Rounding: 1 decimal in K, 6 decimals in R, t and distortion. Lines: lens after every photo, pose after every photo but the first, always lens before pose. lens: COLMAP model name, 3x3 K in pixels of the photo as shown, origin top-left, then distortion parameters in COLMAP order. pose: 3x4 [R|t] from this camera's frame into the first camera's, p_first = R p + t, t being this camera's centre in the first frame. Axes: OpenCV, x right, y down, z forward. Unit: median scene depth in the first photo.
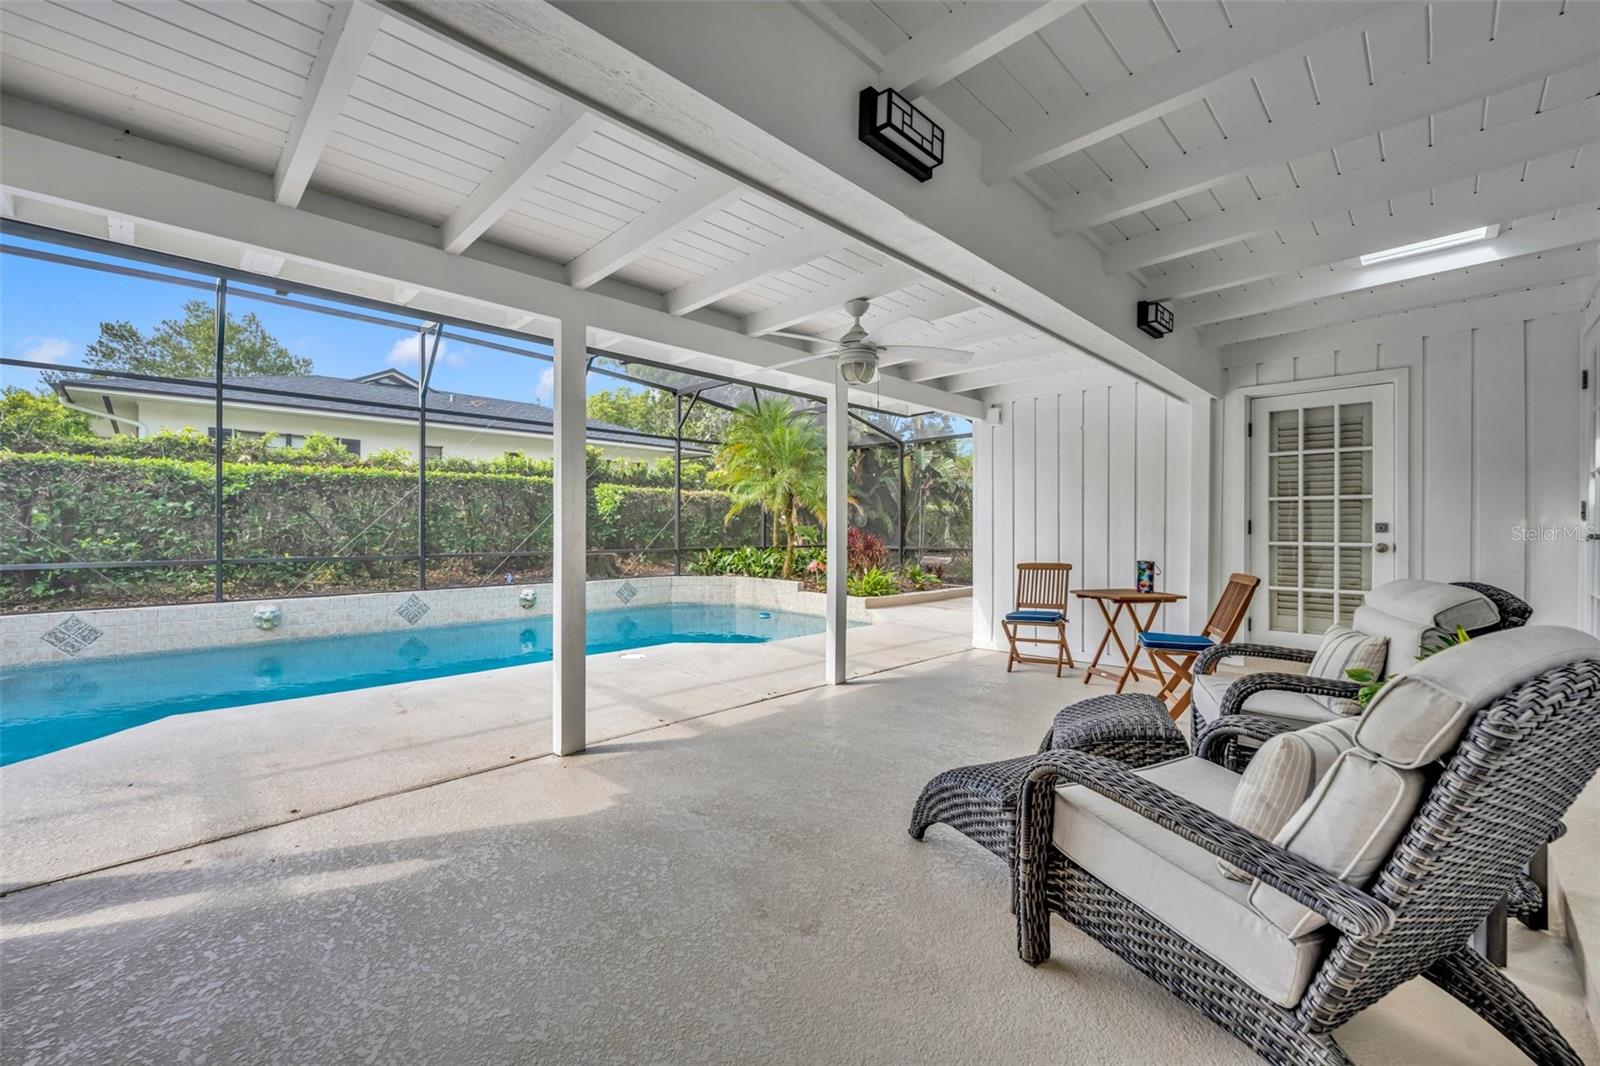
lens RADIAL K [[640.7, 0, 796.4], [0, 640.7, 546.0], [0, 0, 1]] dist [-0.001752, -0.000405]
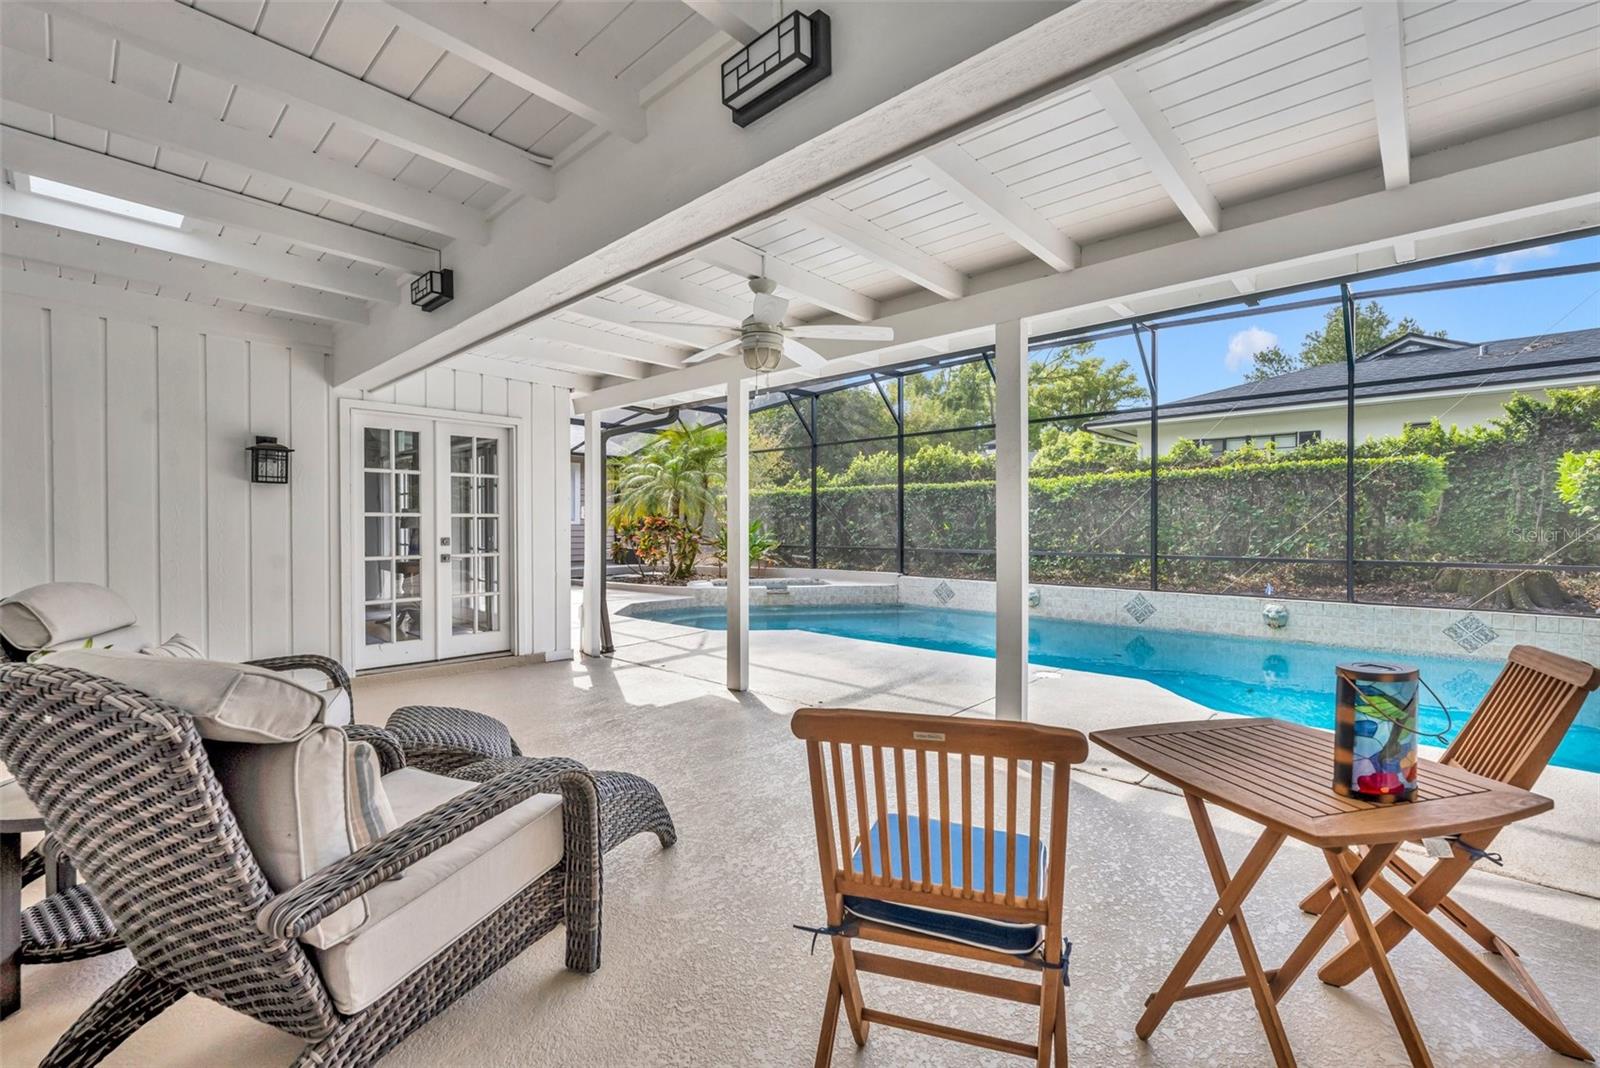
lens RADIAL K [[640.7, 0, 790.4], [0, 640.7, 528.9], [0, 0, 1]] dist [-0.001752, -0.000405]
pose [[0.033942, 0.000864, -0.999423, 0.402394], [-0.024218, 0.999707, 0.000041, -0.014486], [0.999130, 0.024203, 0.033953, 0.397619]]
